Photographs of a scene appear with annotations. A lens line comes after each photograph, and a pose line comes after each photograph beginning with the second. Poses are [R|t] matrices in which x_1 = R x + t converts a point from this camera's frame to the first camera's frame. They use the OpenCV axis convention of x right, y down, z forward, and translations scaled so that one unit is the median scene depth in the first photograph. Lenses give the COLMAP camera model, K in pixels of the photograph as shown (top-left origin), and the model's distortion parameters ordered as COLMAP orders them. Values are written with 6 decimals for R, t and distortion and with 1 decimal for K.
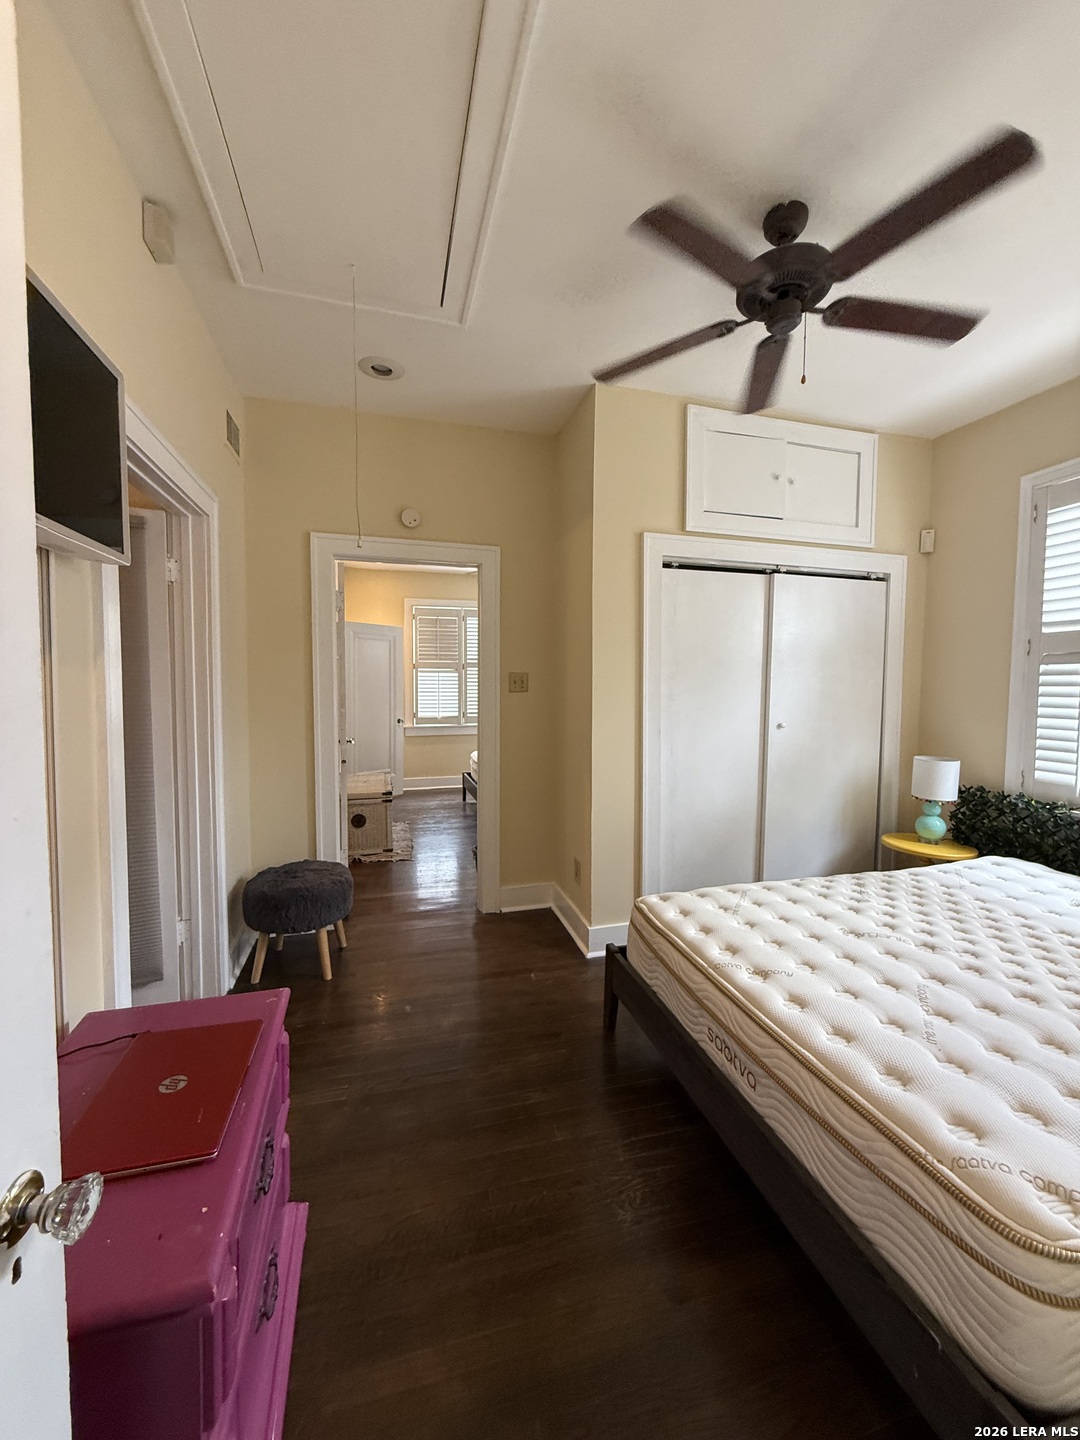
lens RADIAL K [[576.1, 0, 542.6], [0, 576.1, 714.6], [0, 0, 1]] dist [0.003386, -0.000439]
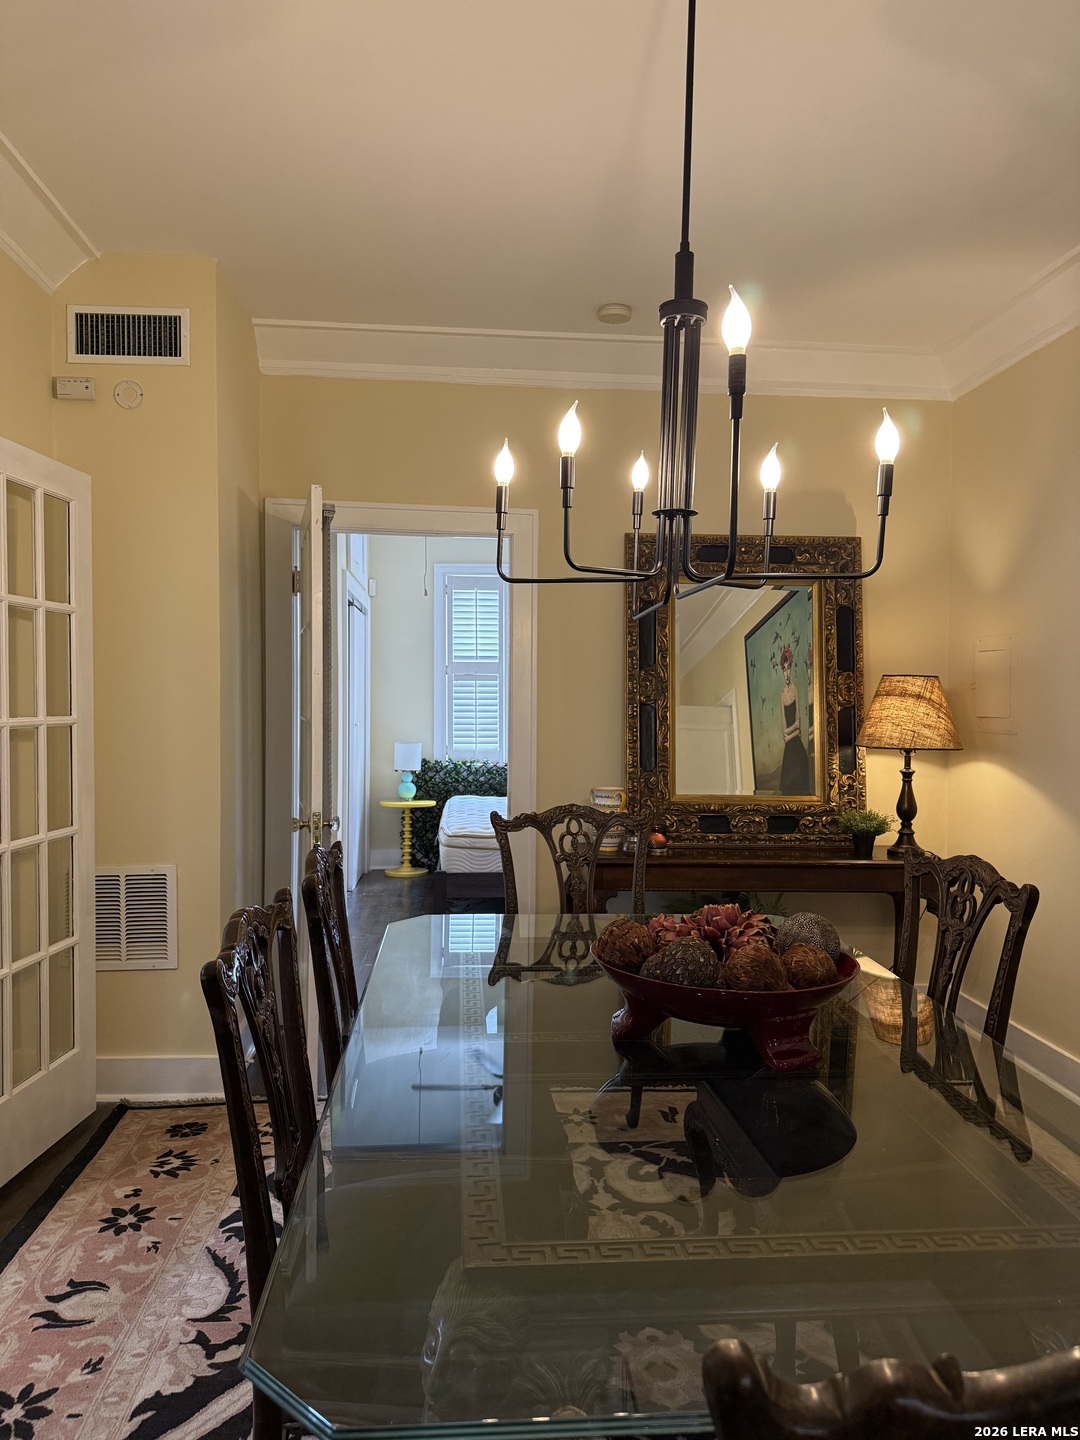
lens RADIAL K [[1009.2, 0, 542.3], [0, 1009.2, 721.8], [0, 0, 1]] dist [0.083982, -0.098443]
pose [[0.179446, -0.030331, 0.983300, -1.959290], [0.049941, 0.998517, 0.021686, -0.017342], [-0.982499, 0.045216, 0.180694, 0.222548]]
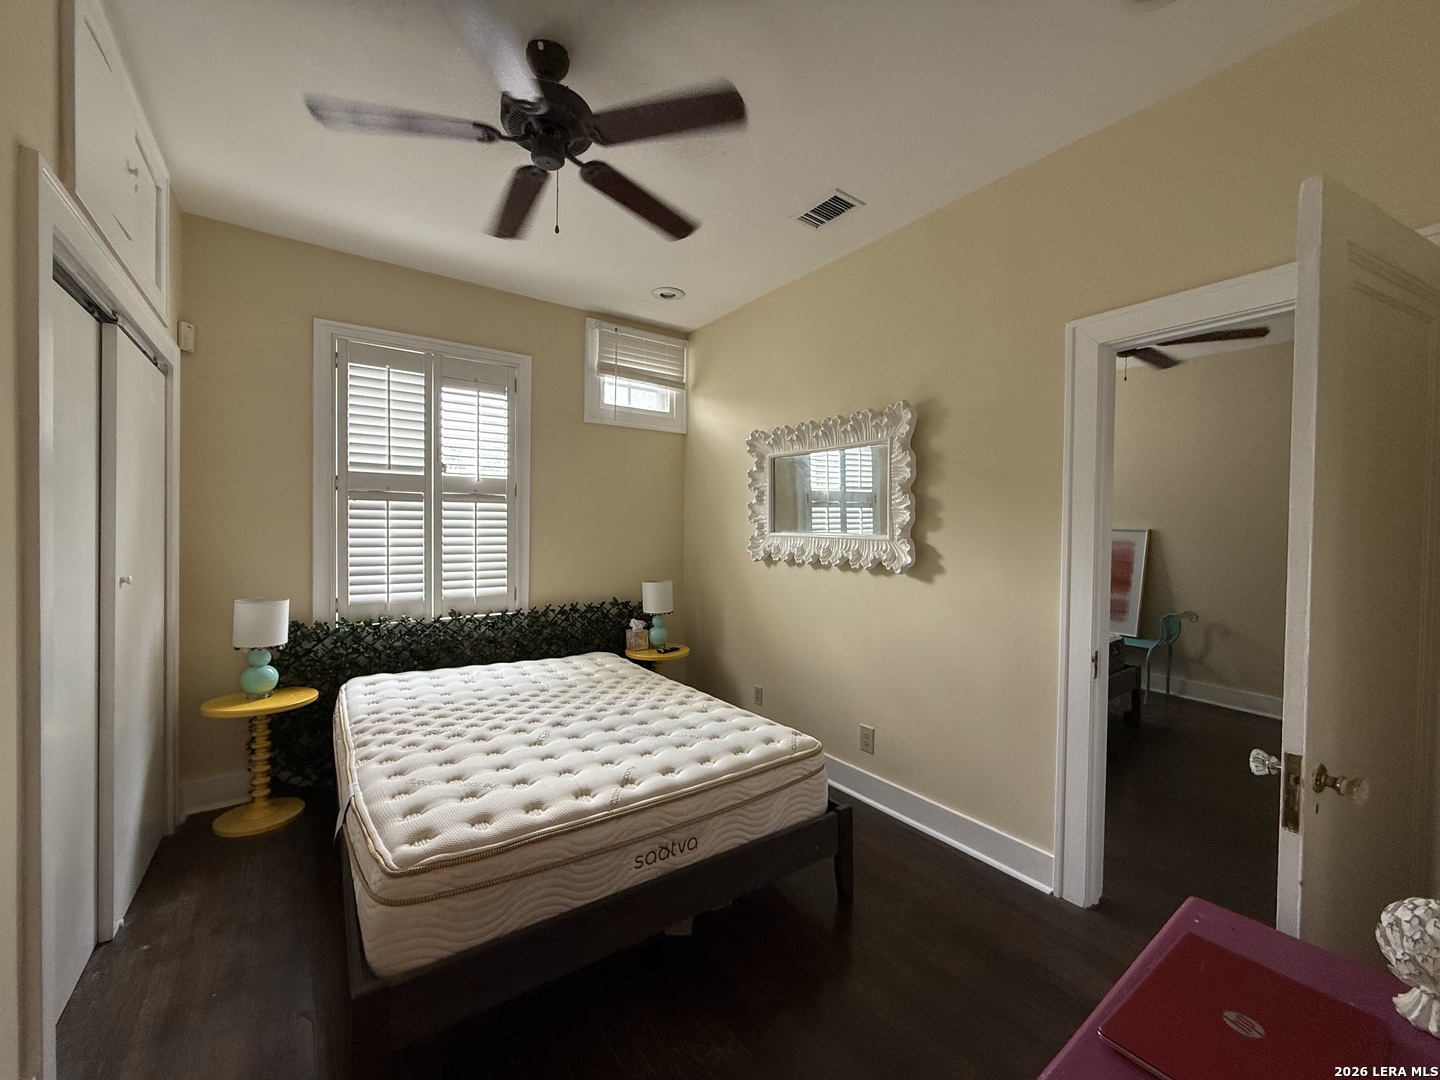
lens RADIAL K [[576.1, 0, 715.1], [0, 576.1, 539.6], [0, 0, 1]] dist [0.003386, -0.000439]
pose [[-0.342146, -0.029896, 0.939171, -0.419402], [0.034569, 0.998417, 0.044376, -0.034256], [-0.939011, 0.047649, -0.340571, 0.715473]]
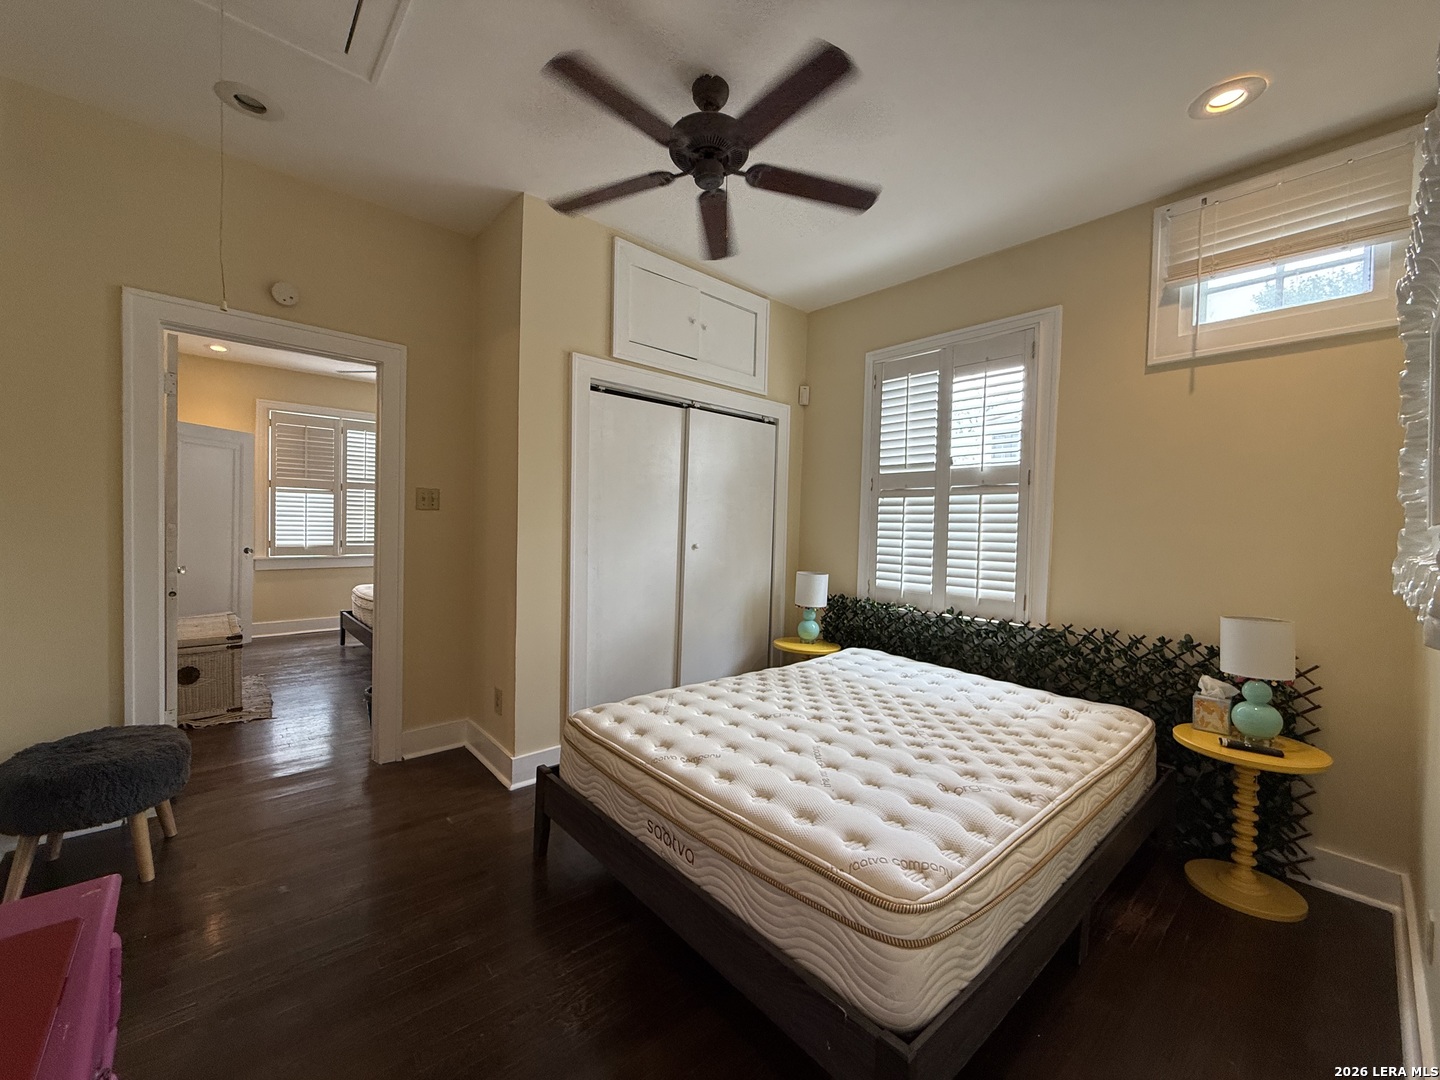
lens RADIAL K [[576.1, 0, 713.4], [0, 576.1, 539.4], [0, 0, 1]] dist [0.003386, -0.000439]
pose [[0.899745, 0.005895, 0.436377, -0.040834], [0.002559, 0.999820, -0.018784, 0.030417], [-0.436409, 0.018017, 0.899568, -0.004946]]
